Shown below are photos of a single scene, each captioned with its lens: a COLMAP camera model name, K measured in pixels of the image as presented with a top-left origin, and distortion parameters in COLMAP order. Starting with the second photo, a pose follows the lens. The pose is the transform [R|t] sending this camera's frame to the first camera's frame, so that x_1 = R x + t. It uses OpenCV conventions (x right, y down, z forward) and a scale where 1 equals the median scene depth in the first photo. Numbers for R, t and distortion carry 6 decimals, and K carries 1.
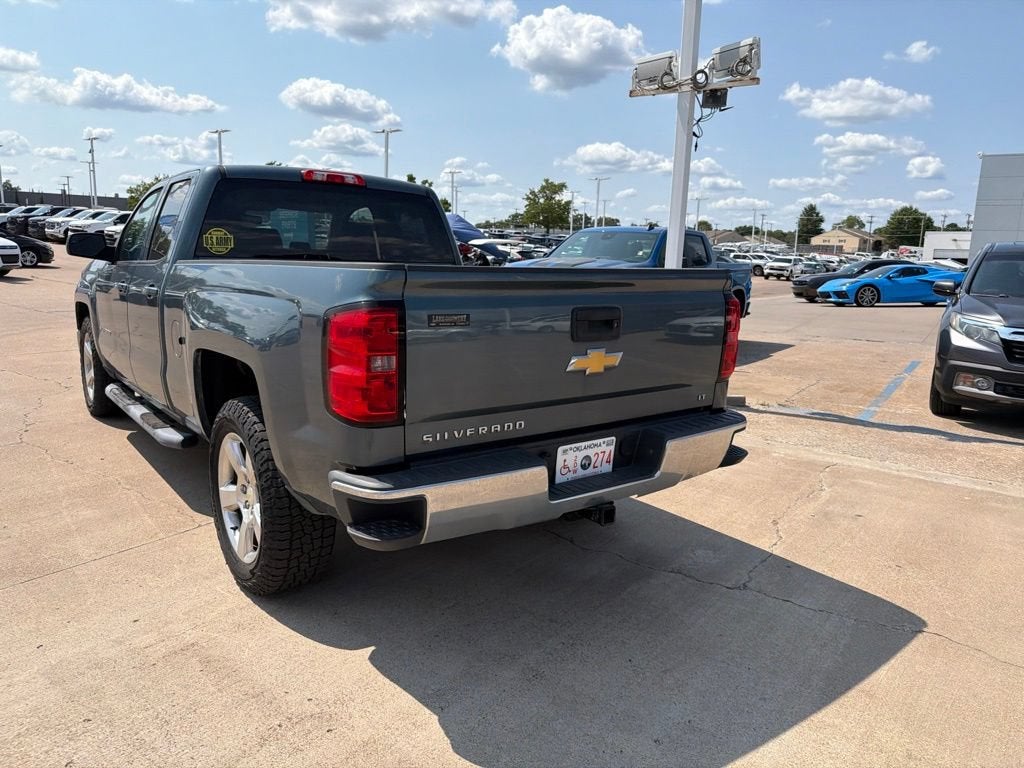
lens RADIAL K [[720.0, 0, 507.3], [0, 720.0, 389.9], [0, 0, 1]] dist [0.032031, -0.048031]
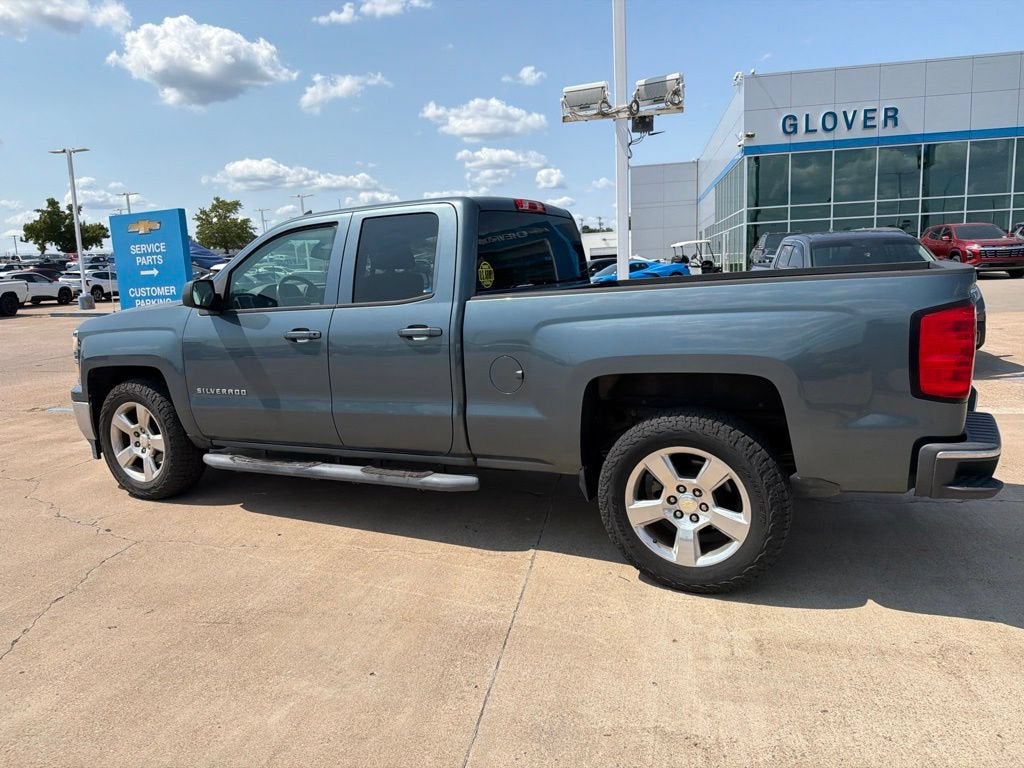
lens RADIAL K [[720.0, 0, 505.0], [0, 720.0, 388.5], [0, 0, 1]] dist [0.032031, -0.048031]
pose [[0.903075, -0.141788, 0.405403, -0.691591], [0.150503, 0.988554, 0.010482, -0.050477], [-0.402249, 0.051549, 0.914078, 0.091748]]
